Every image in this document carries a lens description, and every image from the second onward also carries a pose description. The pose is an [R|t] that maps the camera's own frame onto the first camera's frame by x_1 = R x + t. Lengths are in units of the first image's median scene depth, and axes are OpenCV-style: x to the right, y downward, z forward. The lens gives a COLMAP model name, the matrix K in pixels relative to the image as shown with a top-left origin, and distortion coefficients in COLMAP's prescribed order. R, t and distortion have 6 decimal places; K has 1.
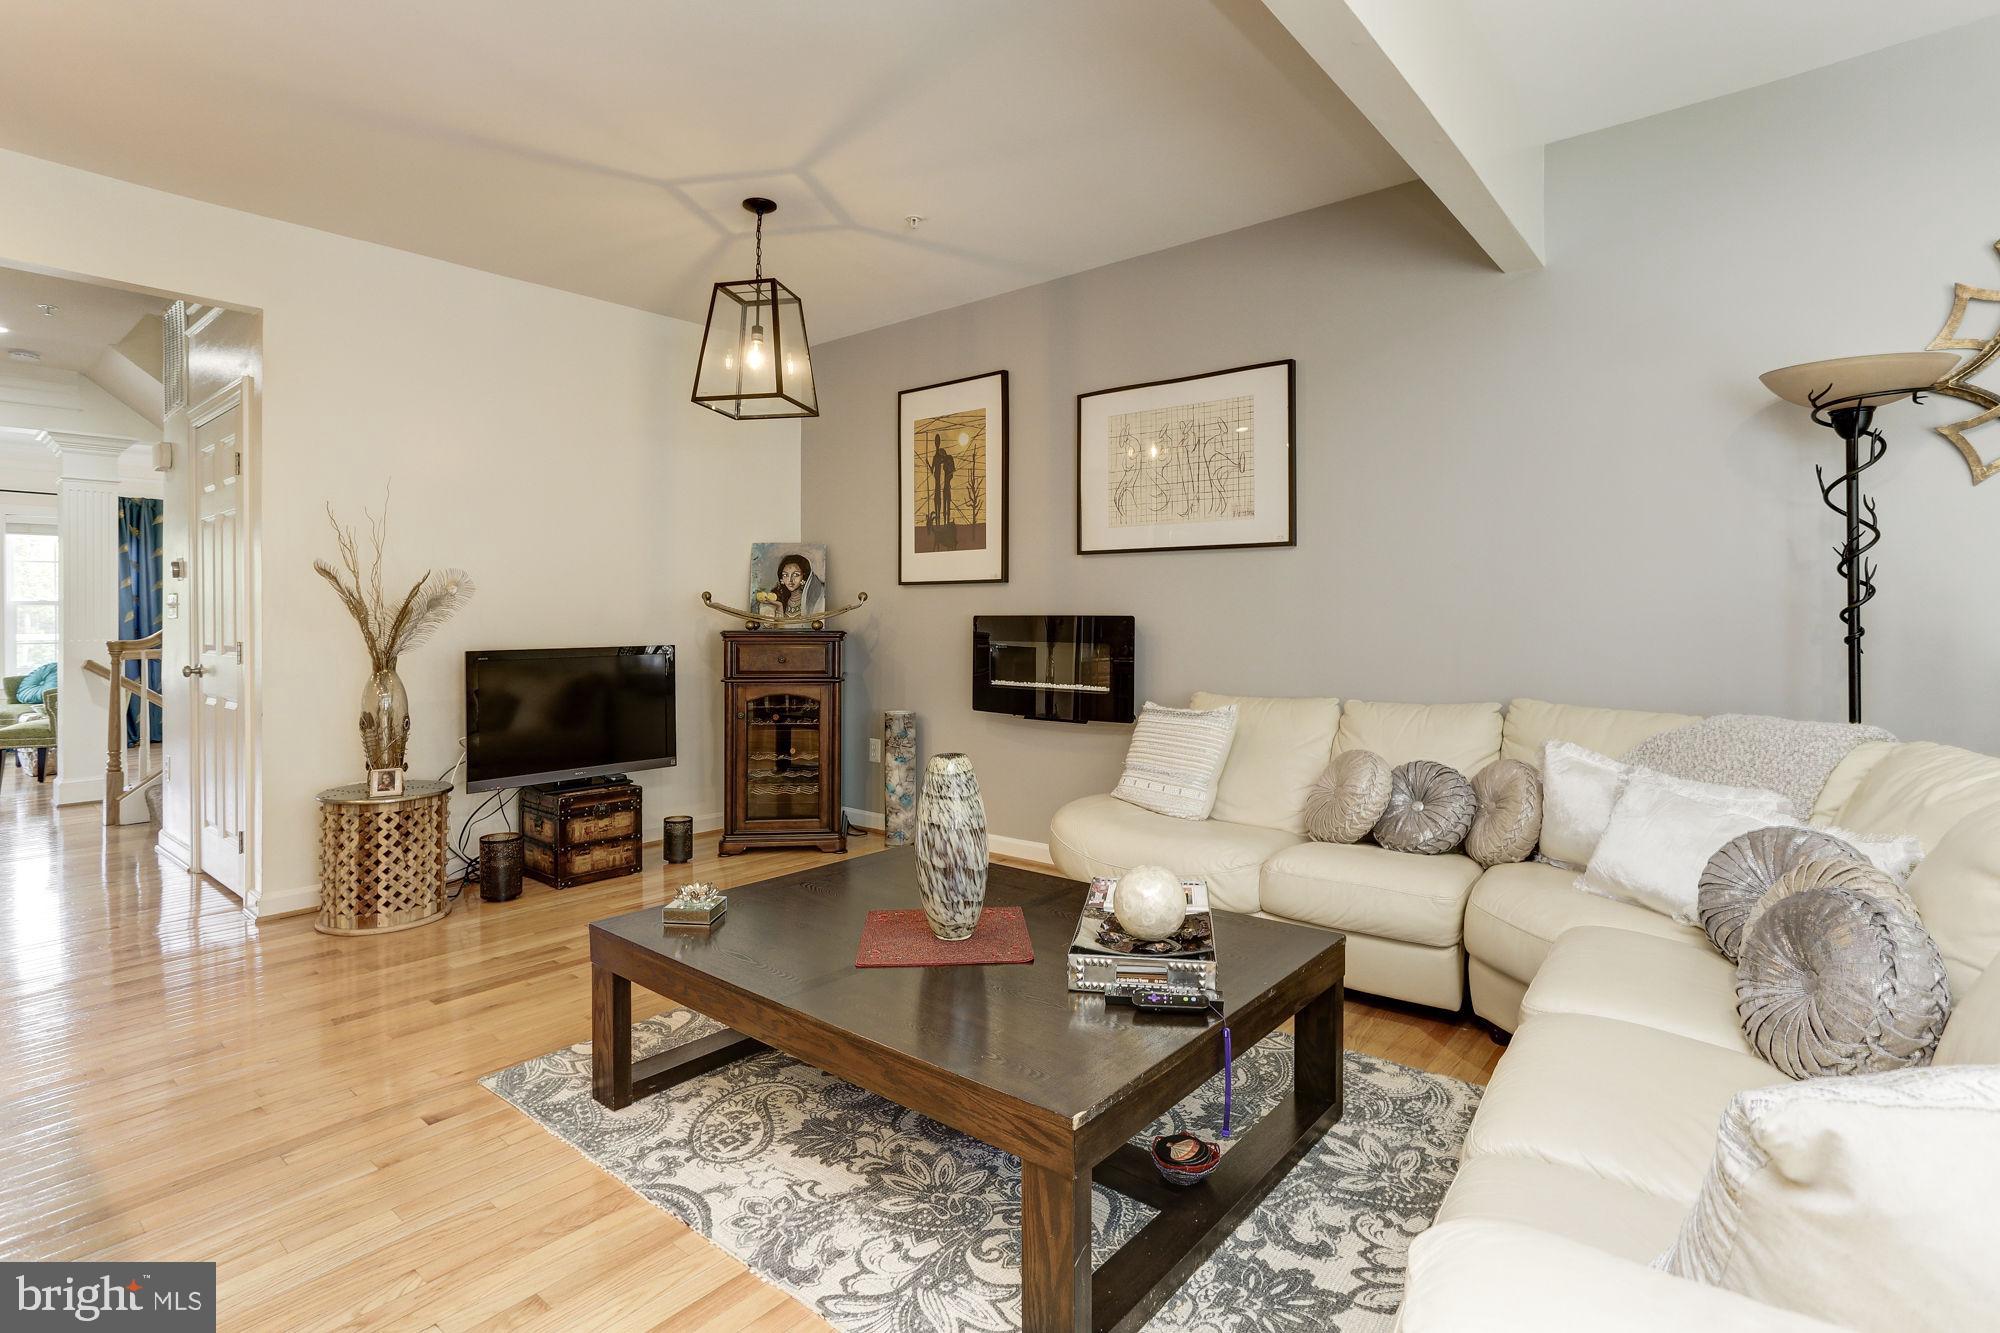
lens RADIAL K [[996.8, 0, 1030.6], [0, 996.8, 607.2], [0, 0, 1]] dist [-0.037528, 0.021594]
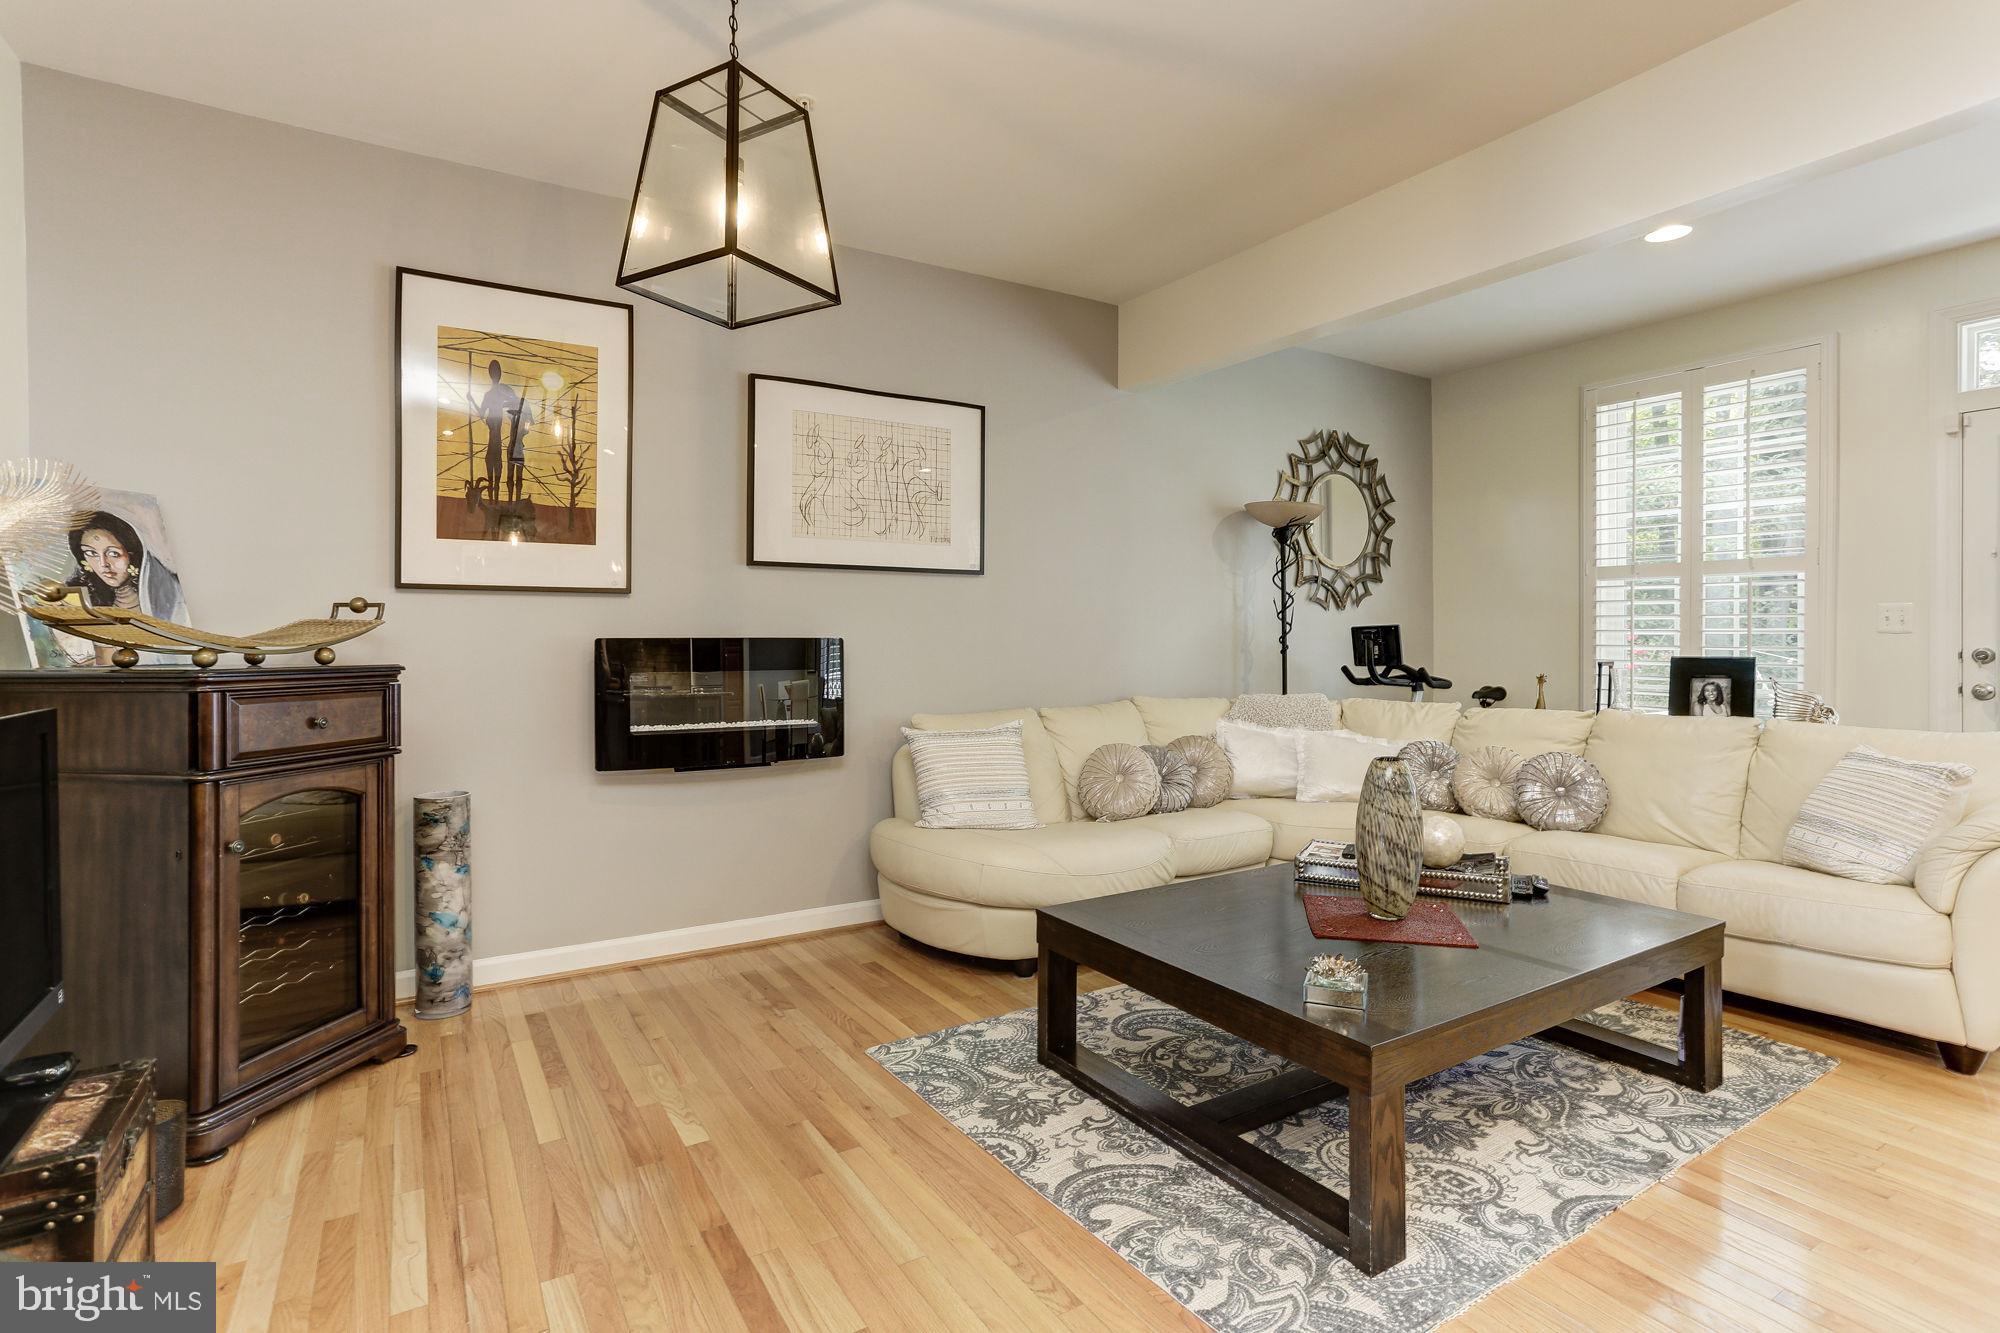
lens RADIAL K [[996.8, 0, 940.8], [0, 996.8, 626.7], [0, 0, 1]] dist [-0.037528, 0.021594]
pose [[0.329222, 0.013454, 0.944157, -0.641656], [-0.002978, 0.999908, -0.013210, 0.008997], [-0.944248, 0.001537, 0.329232, 0.541039]]
